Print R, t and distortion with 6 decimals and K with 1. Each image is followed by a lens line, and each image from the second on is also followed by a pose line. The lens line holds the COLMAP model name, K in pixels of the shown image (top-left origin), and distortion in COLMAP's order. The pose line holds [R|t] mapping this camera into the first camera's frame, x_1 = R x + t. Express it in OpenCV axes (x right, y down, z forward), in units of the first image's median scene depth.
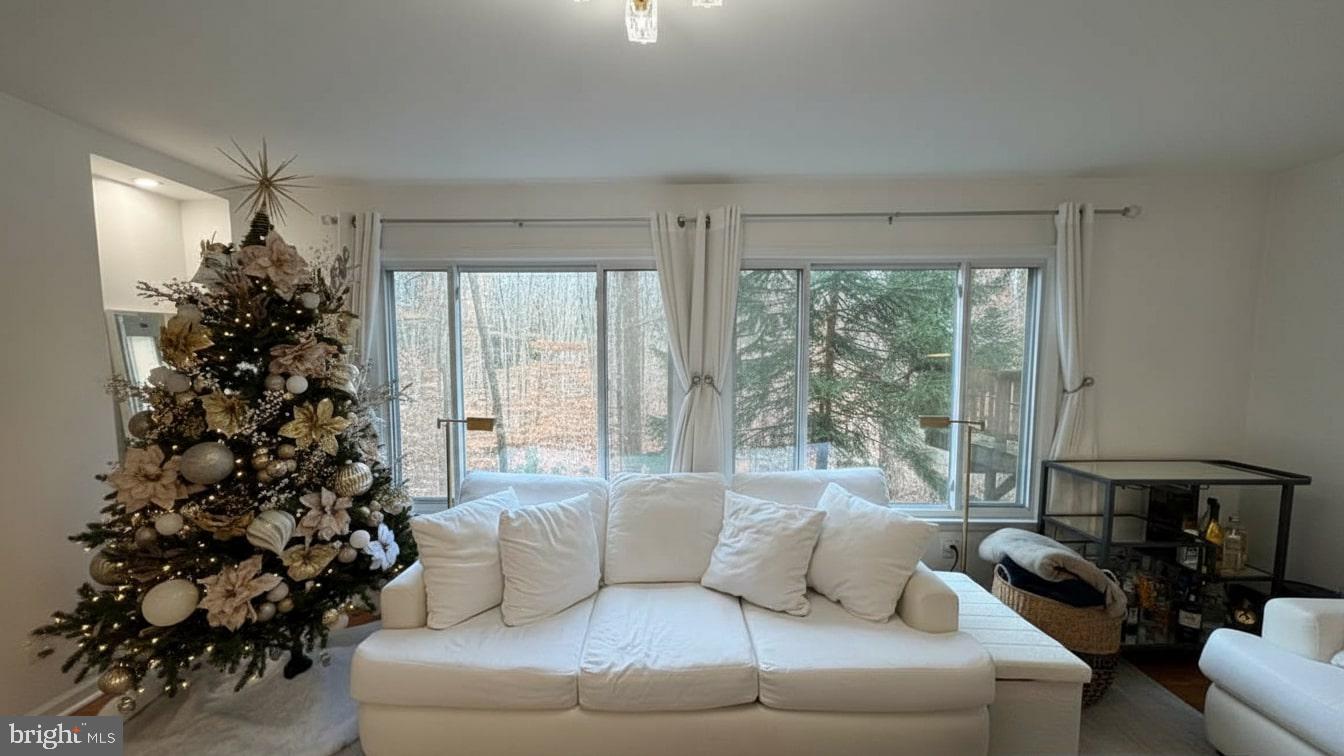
lens RADIAL K [[473.6, 0, 672.0], [0, 473.6, 378.0], [0, 0, 1]] dist [0.000688, 0.000043]
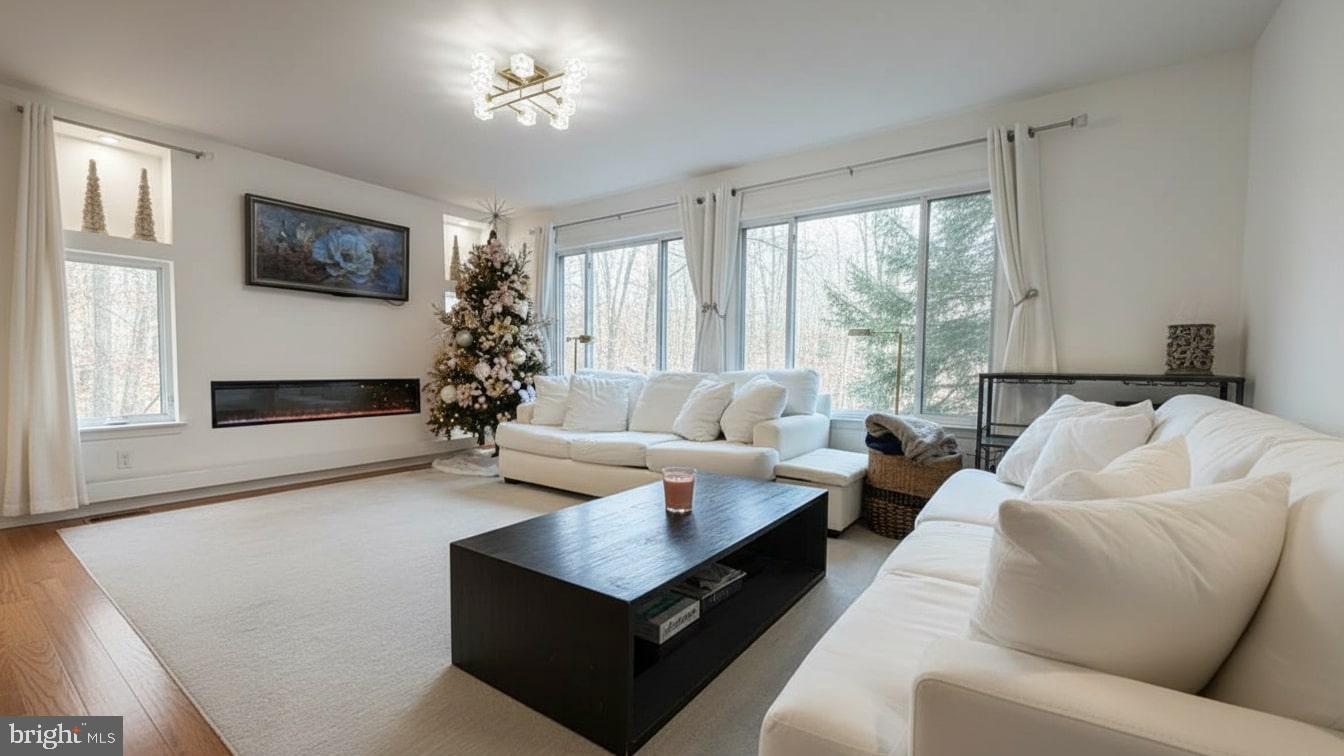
lens RADIAL K [[557.0, 0, 672.0], [0, 557.0, 378.0], [0, 0, 1]] dist [-0.000426, -0.000042]
pose [[0.819820, 0.026556, -0.572005, 1.109182], [-0.042342, 0.999001, -0.014308, 0.284077], [0.571053, 0.035950, 0.820125, -0.505144]]
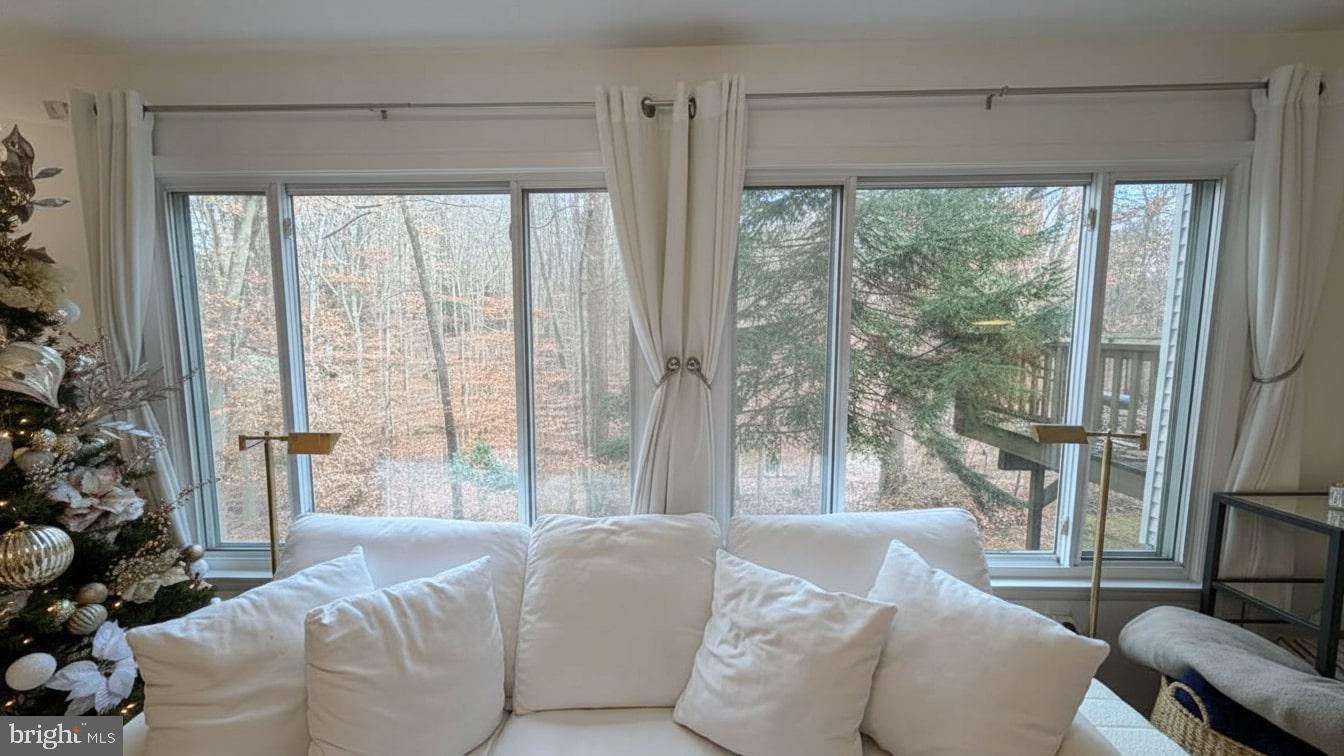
lens RADIAL K [[520.2, 0, 666.6], [0, 520.2, 371.7], [0, 0, 1]] dist [-0.011894, -0.000151]
pose [[0.999988, 0.001269, 0.004710, 0.049444], [-0.001456, 0.999205, 0.039842, -0.018807], [-0.004656, -0.039849, 0.999195, 0.389736]]
